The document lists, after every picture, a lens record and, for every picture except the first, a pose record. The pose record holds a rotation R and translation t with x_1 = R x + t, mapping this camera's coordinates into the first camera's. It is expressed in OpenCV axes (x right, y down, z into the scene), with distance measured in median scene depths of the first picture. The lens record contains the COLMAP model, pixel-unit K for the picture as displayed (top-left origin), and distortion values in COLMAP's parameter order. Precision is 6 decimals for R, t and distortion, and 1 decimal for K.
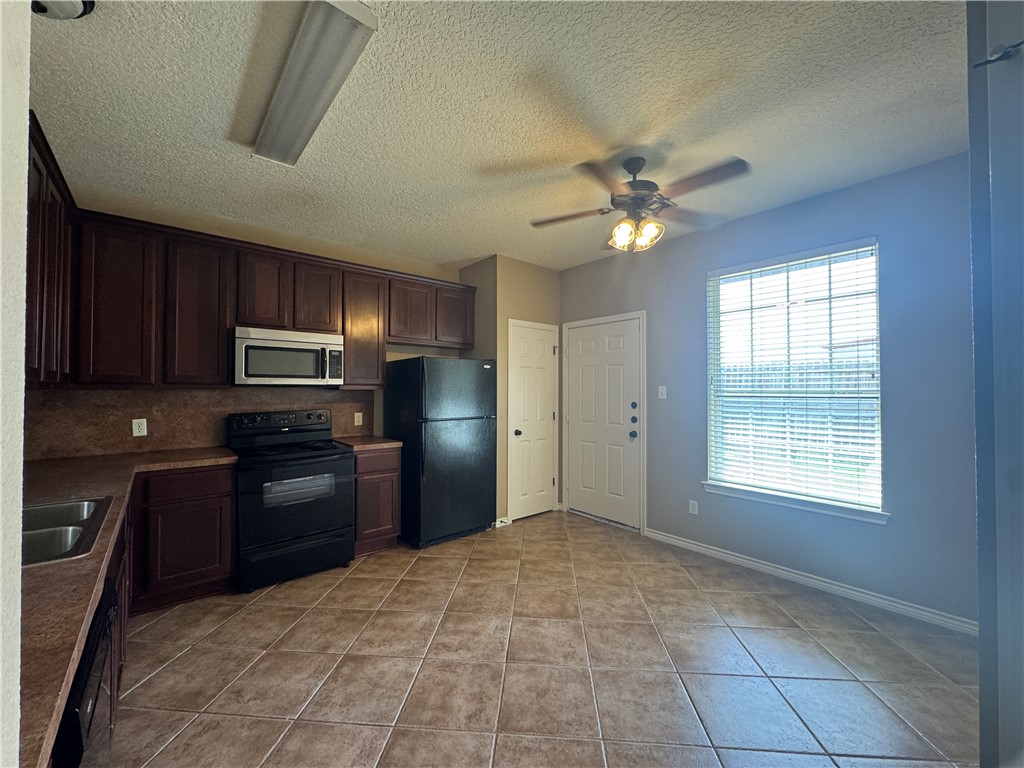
lens RADIAL K [[408.8, 0, 506.6], [0, 408.8, 384.9], [0, 0, 1]] dist [0.021613, 0.000289]
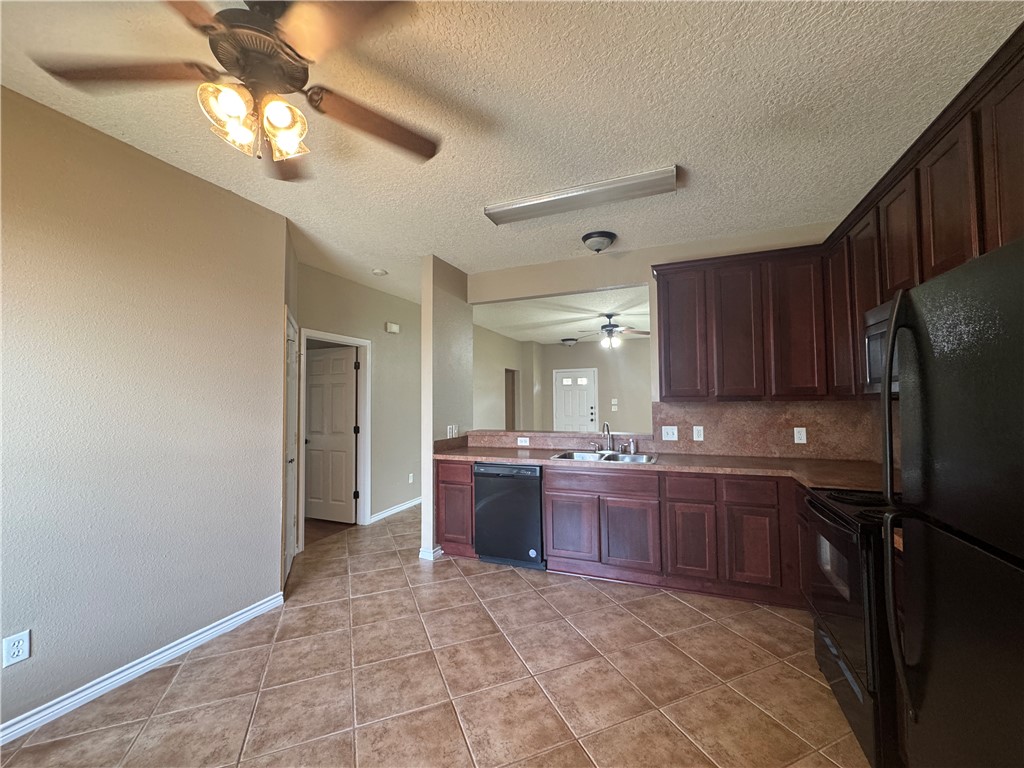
lens RADIAL K [[408.8, 0, 510.5], [0, 408.8, 386.2], [0, 0, 1]] dist [0.021613, 0.000289]
pose [[-0.884835, -0.007612, -0.465842, 0.312486], [0.015906, 0.998790, -0.046532, 0.015021], [0.465633, -0.048582, -0.883643, 1.878621]]
